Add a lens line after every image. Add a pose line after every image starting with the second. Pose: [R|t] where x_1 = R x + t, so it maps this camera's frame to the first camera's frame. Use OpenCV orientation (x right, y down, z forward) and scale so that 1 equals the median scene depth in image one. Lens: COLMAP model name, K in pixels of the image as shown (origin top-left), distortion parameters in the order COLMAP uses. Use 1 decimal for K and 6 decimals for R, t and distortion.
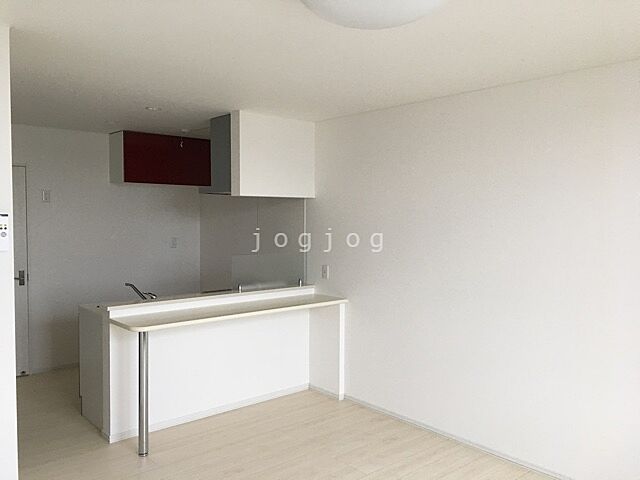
lens RADIAL K [[544.7, 0, 319.6], [0, 544.7, 238.9], [0, 0, 1]] dist [0.052860, -0.053789]
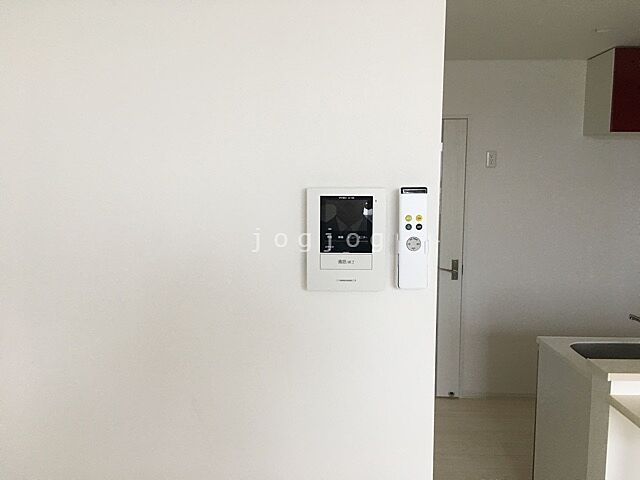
lens RADIAL K [[544.7, 0, 321.5], [0, 544.7, 240.4], [0, 0, 1]] dist [0.052860, -0.053789]
pose [[0.738814, 0.069065, -0.670361, -0.196461], [-0.030024, 0.997120, 0.069640, -0.017193], [0.673240, -0.031325, 0.738760, 0.360532]]
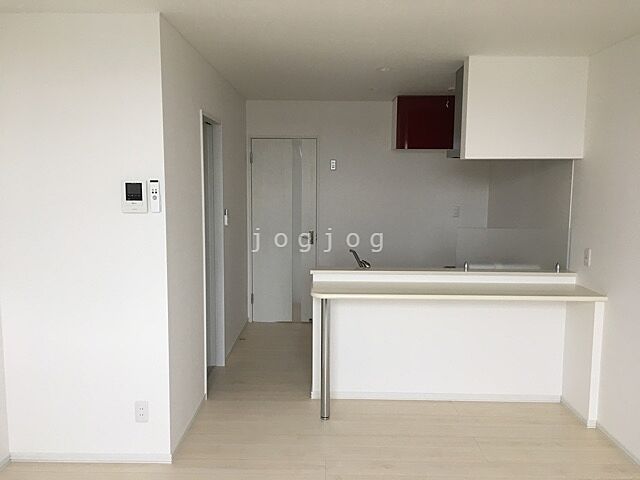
lens RADIAL K [[544.7, 0, 316.6], [0, 544.7, 242.5], [0, 0, 1]] dist [0.052860, -0.053789]
pose [[0.742571, 0.074262, -0.665638, 0.238947], [-0.030476, 0.996551, 0.077183, -0.007021], [0.669074, -0.037028, 0.742273, 0.188001]]
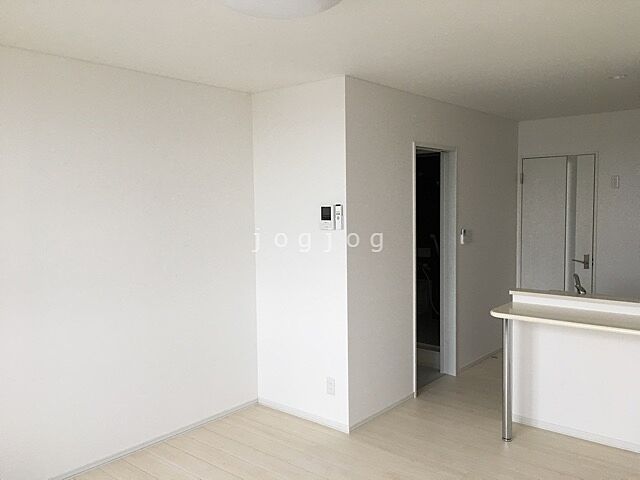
lens RADIAL K [[544.7, 0, 314.9], [0, 544.7, 243.6], [0, 0, 1]] dist [0.052860, -0.053789]
pose [[0.135632, 0.065455, -0.988595, 0.456922], [-0.028060, 0.997669, 0.062206, -0.014992], [0.990362, 0.019303, 0.137152, 0.380368]]
